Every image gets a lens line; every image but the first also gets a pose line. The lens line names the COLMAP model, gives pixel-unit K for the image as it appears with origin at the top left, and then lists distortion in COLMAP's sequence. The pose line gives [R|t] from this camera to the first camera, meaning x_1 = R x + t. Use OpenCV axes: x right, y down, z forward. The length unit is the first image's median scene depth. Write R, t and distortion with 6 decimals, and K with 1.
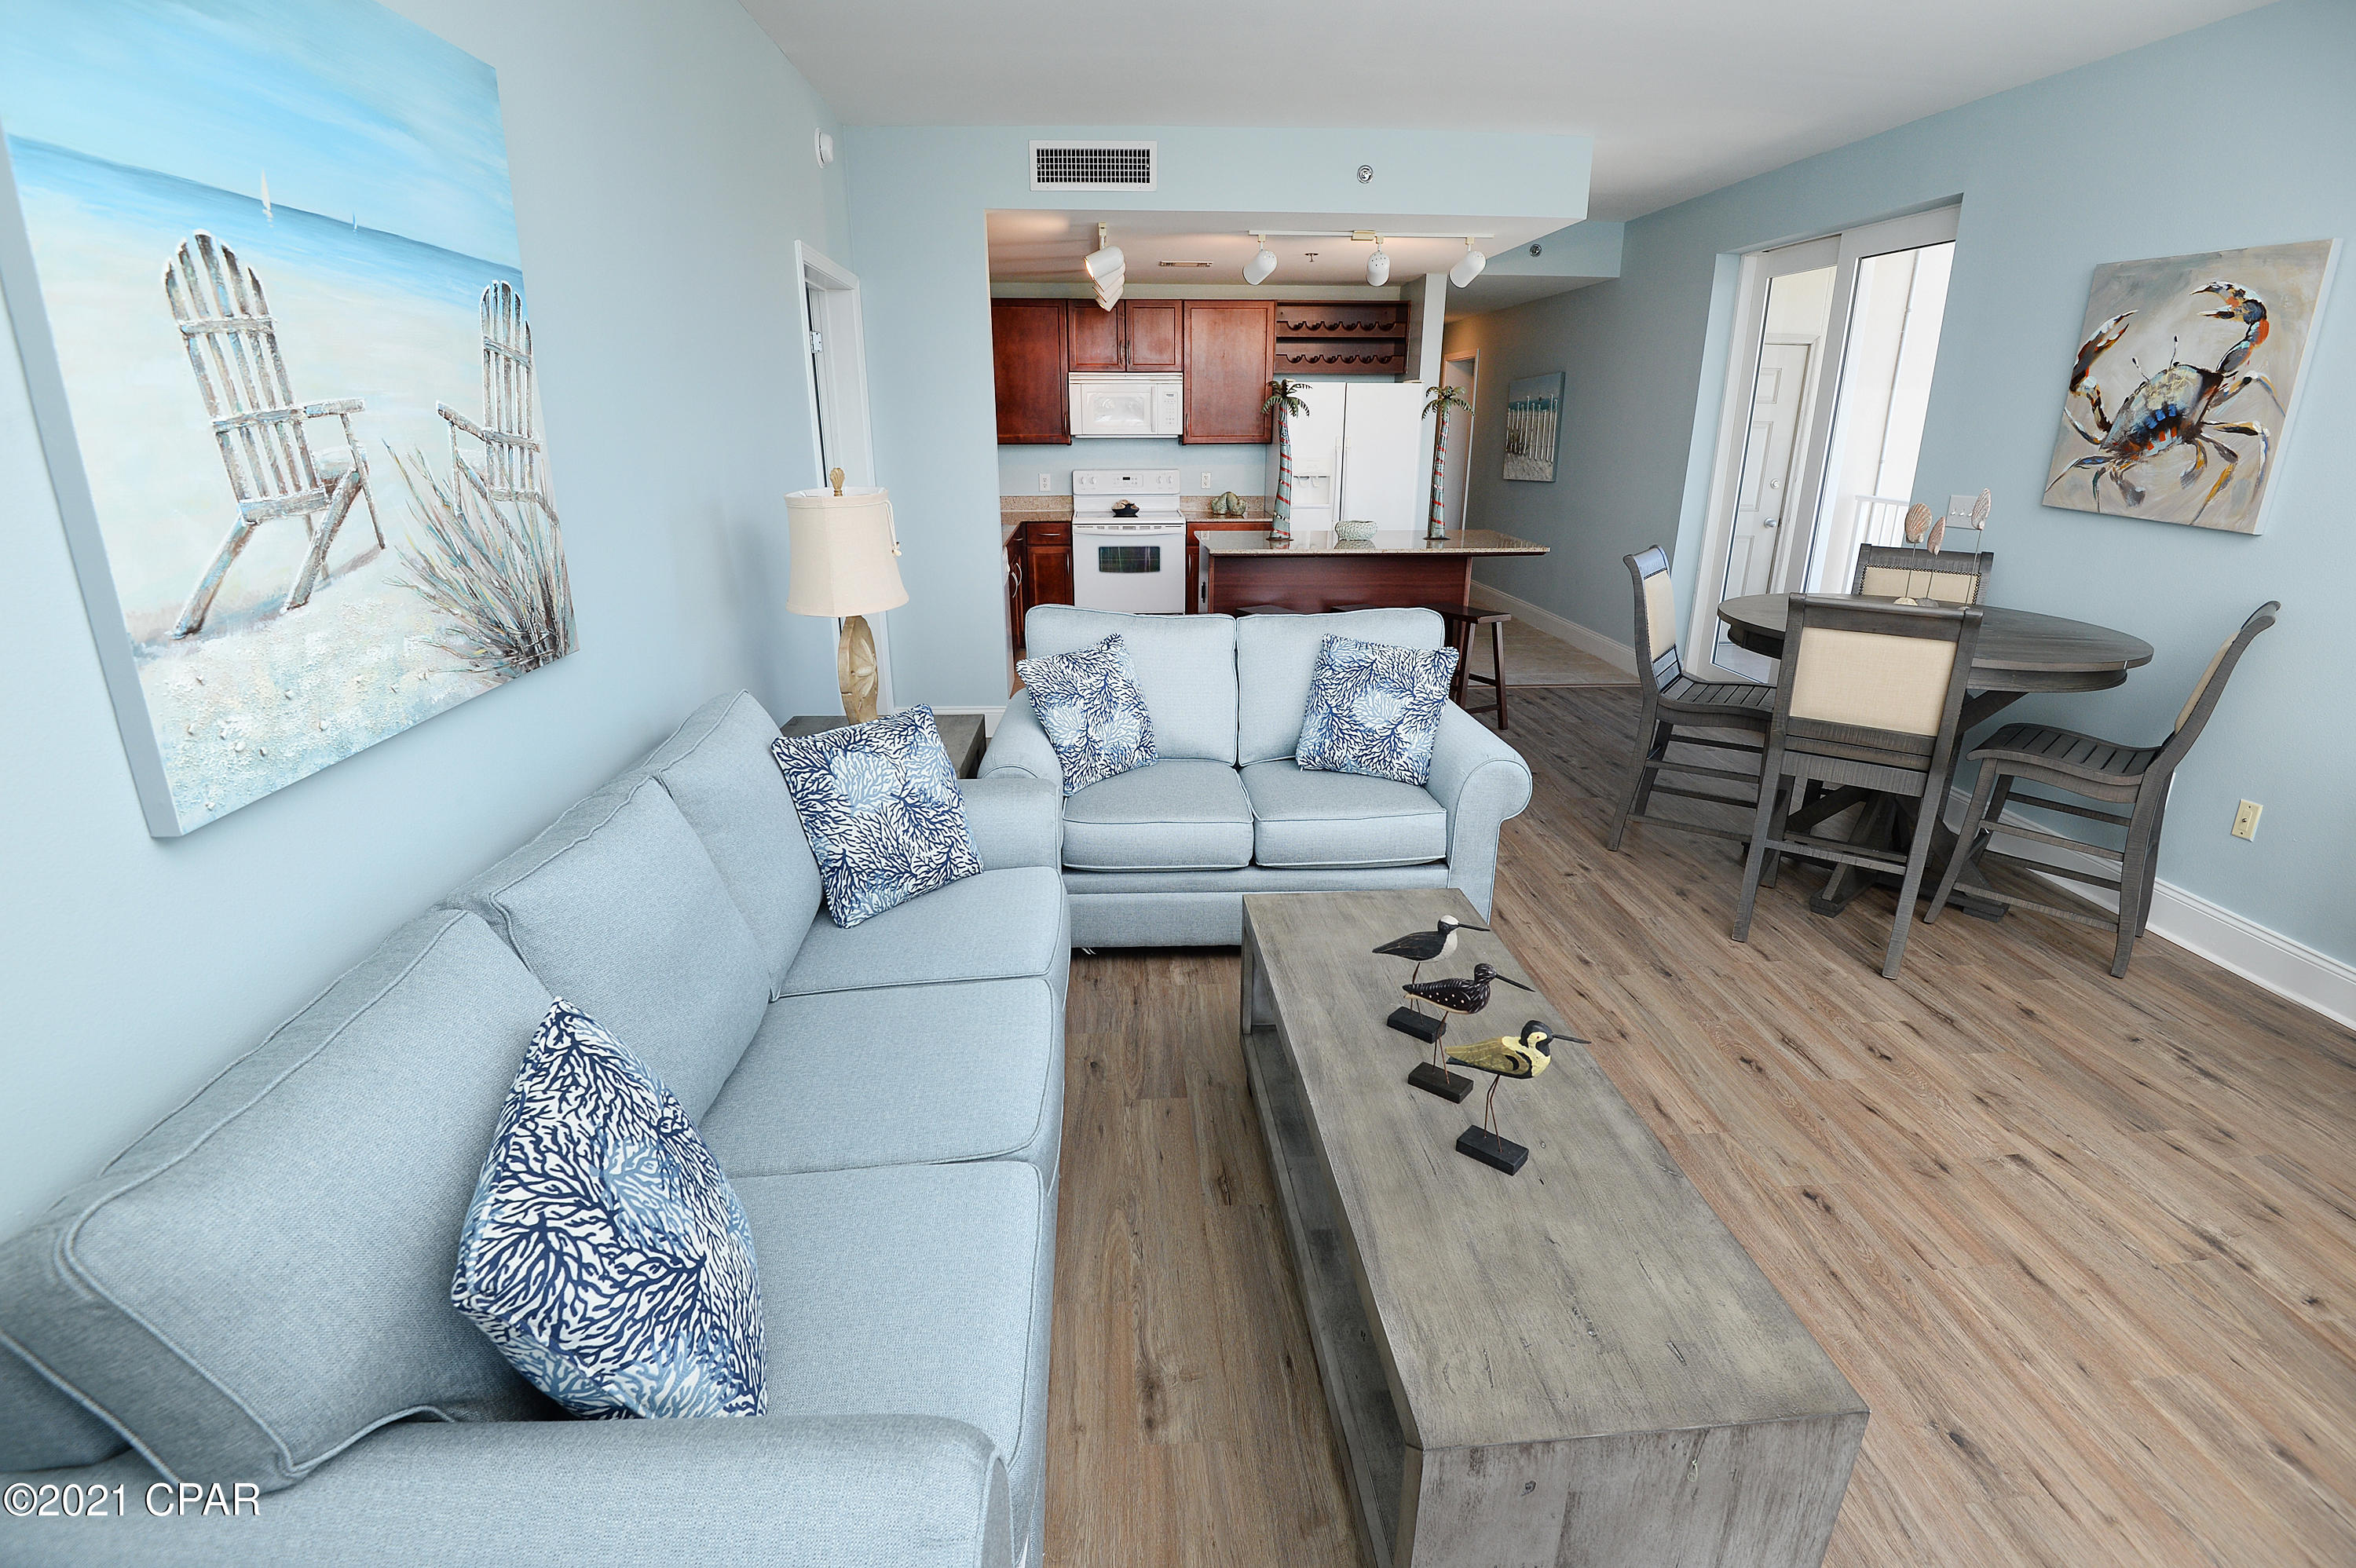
lens RADIAL K [[1104.2, 0, 1178.0], [0, 1104.2, 784.0], [0, 0, 1]] dist [-0.000484, -0.017522]
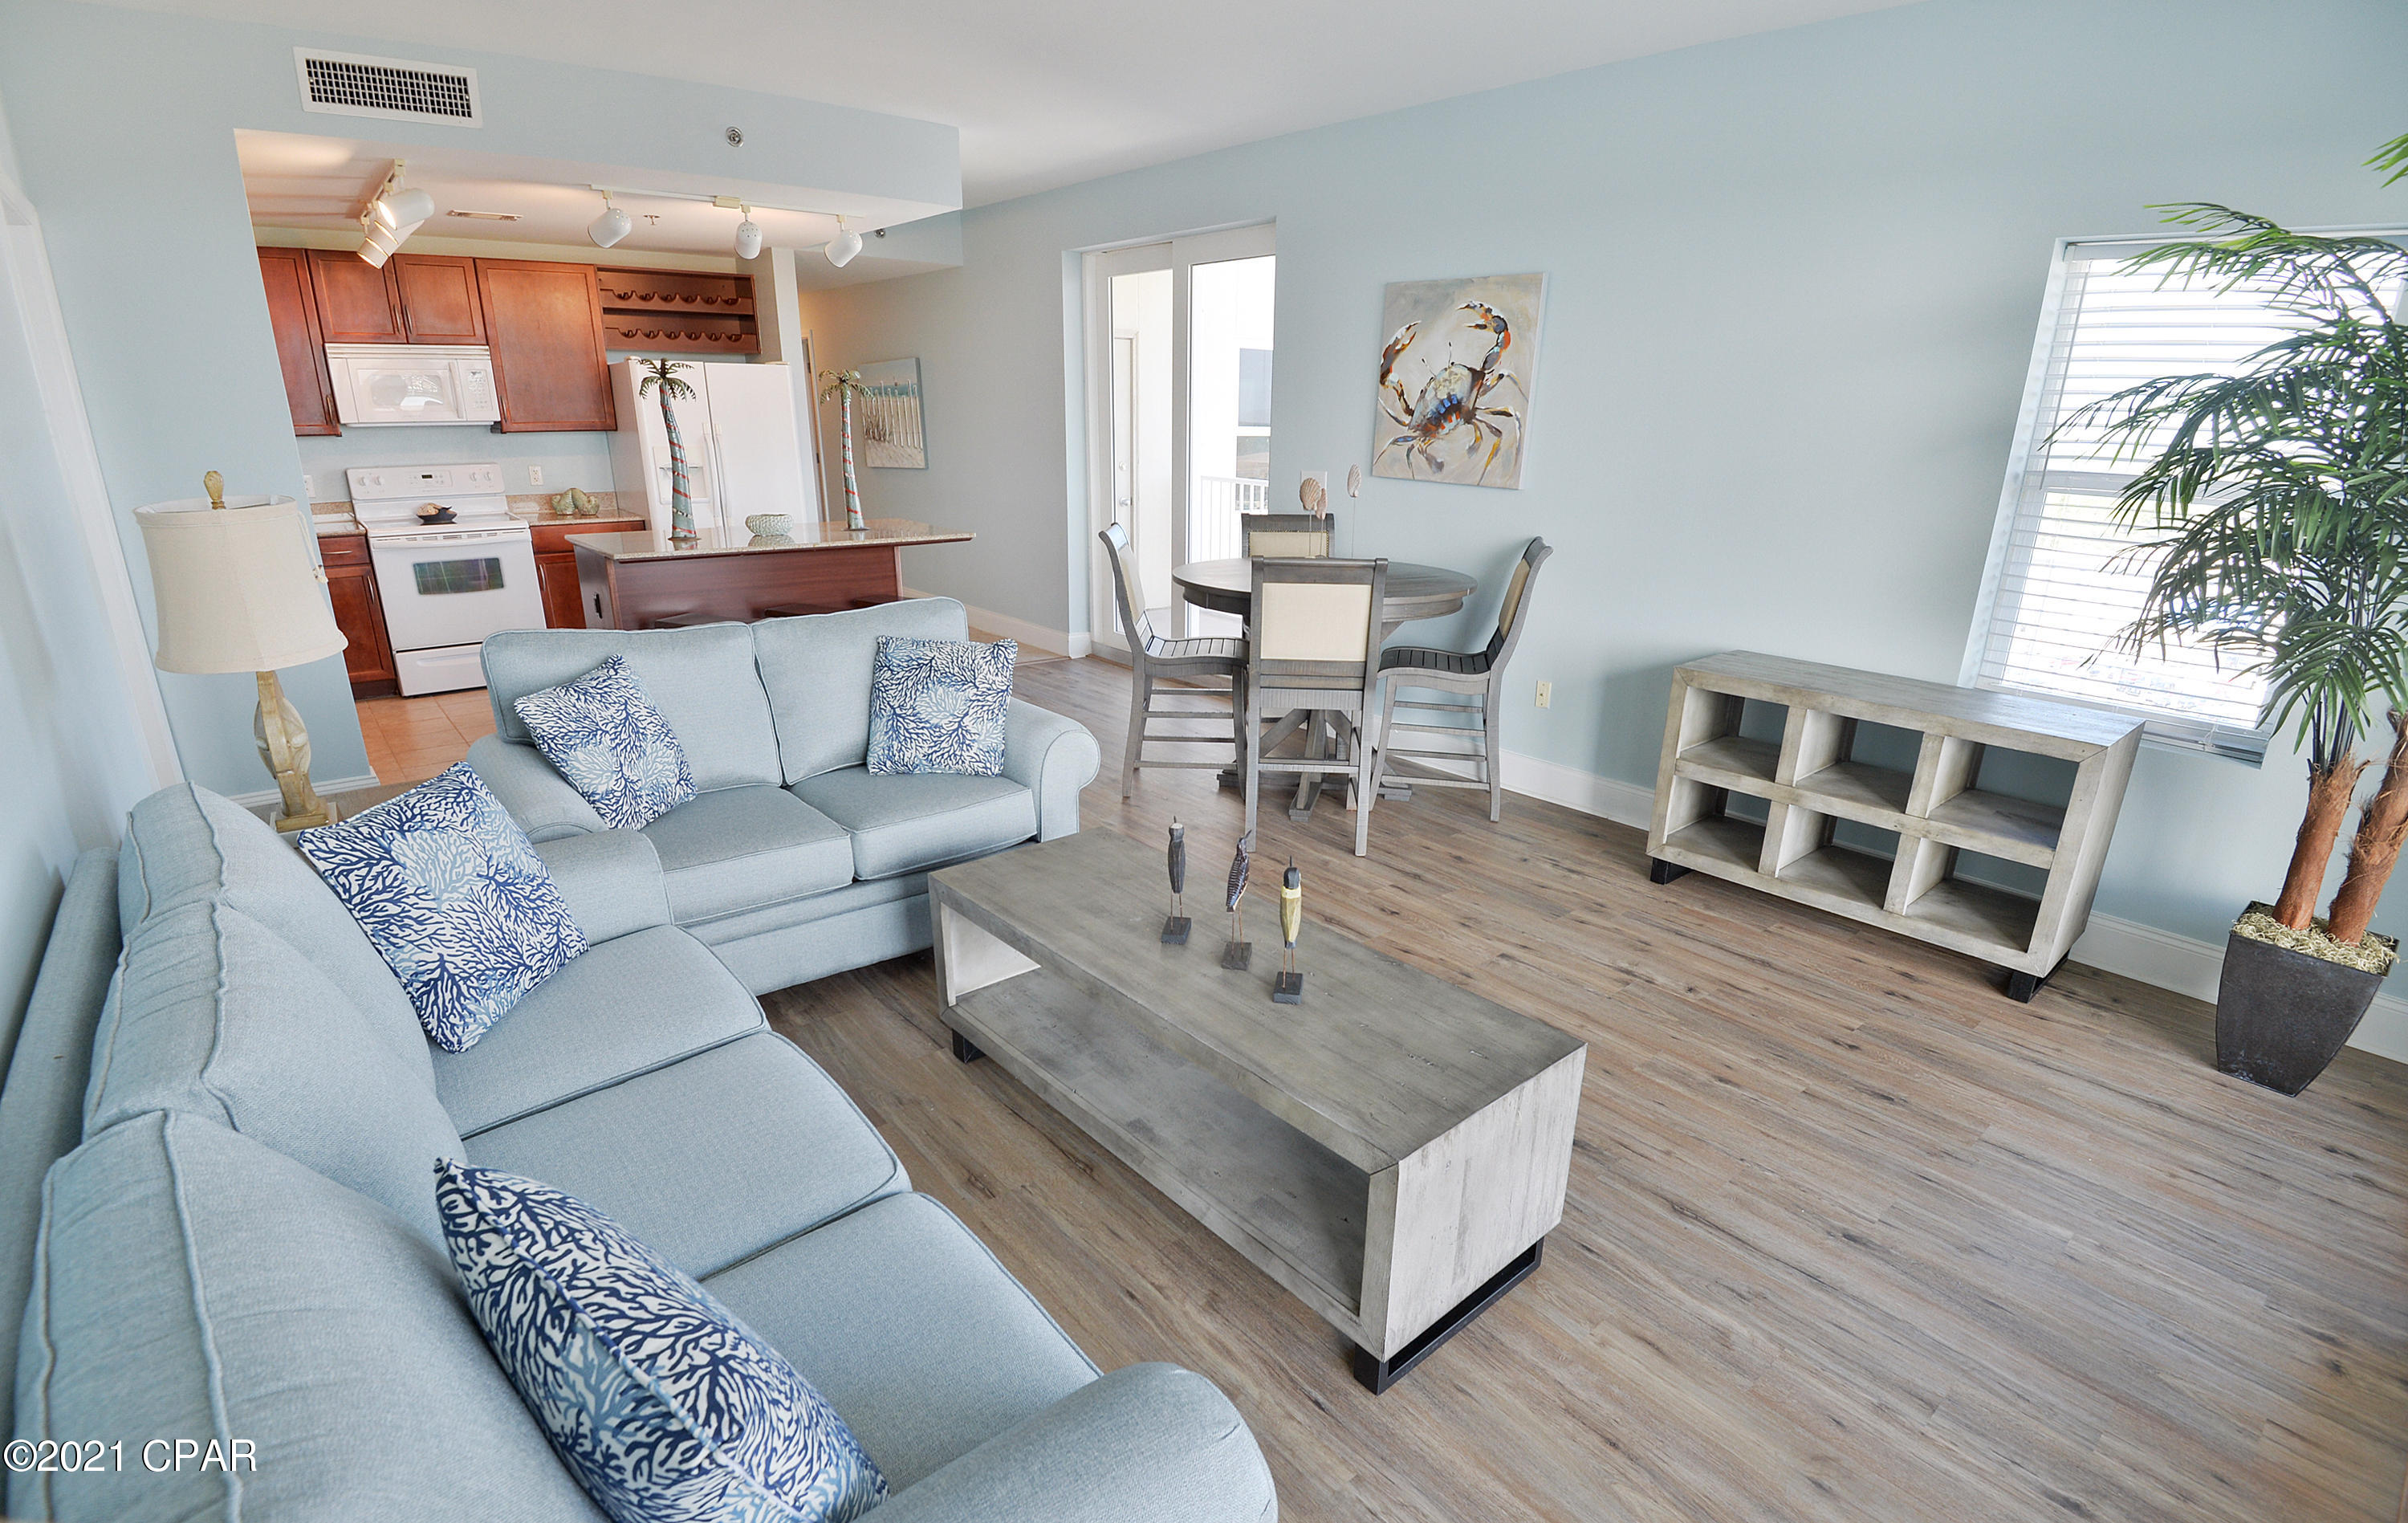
lens RADIAL K [[1146.4, 0, 1201.6], [0, 1146.4, 820.7], [0, 0, 1]] dist [0.025516, -0.044466]
pose [[0.811531, -0.190627, 0.552339, -0.214392], [0.175179, 0.981178, 0.081247, -0.003844], [-0.557432, 0.030824, 0.829651, 0.013064]]
